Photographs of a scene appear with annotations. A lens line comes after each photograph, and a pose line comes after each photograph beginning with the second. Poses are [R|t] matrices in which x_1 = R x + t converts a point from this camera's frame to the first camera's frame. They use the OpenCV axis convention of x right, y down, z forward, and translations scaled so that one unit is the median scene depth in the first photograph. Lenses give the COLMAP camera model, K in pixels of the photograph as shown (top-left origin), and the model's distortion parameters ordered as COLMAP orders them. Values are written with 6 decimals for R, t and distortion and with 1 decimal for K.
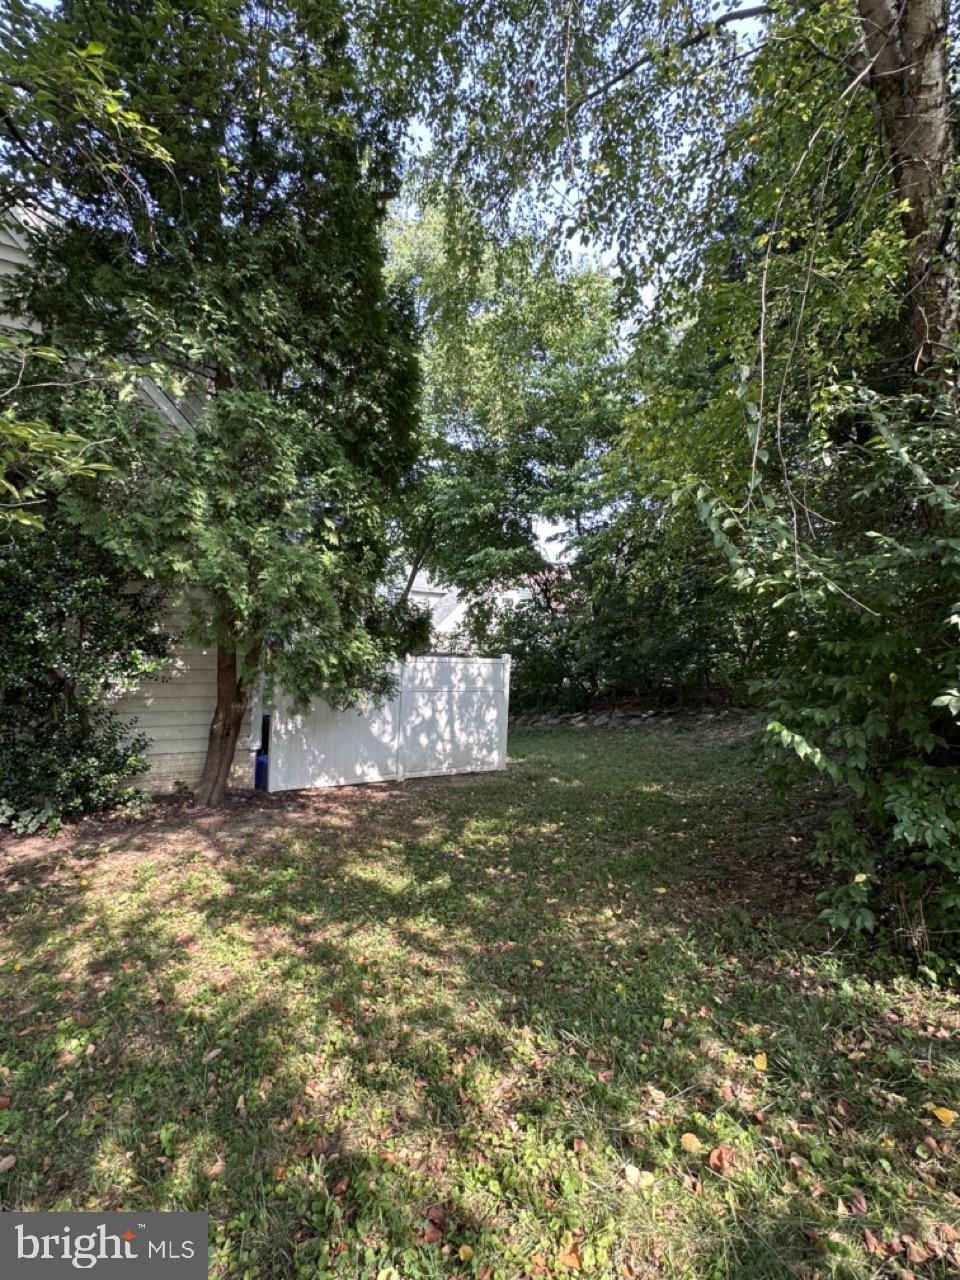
lens RADIAL K [[631.9, 0, 480.6], [0, 631.9, 639.0], [0, 0, 1]] dist [-0.005496, 0.000210]
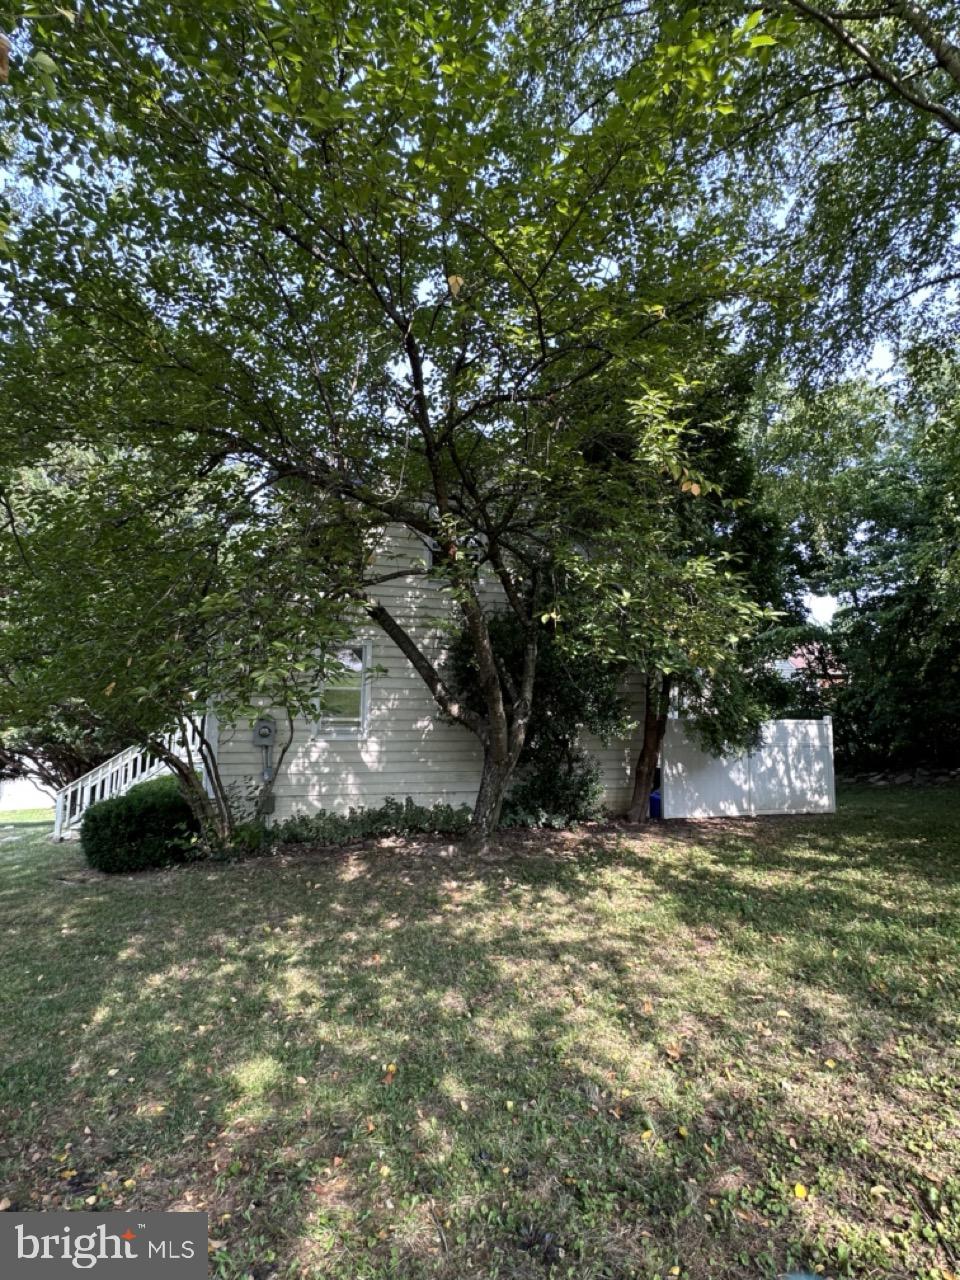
lens RADIAL K [[631.9, 0, 479.3], [0, 631.9, 643.1], [0, 0, 1]] dist [-0.005496, 0.000210]
pose [[0.945009, -0.063688, -0.320784, -0.218042], [0.028821, 0.993257, -0.112296, 0.001076], [0.325773, 0.096875, 0.940472, -0.428655]]
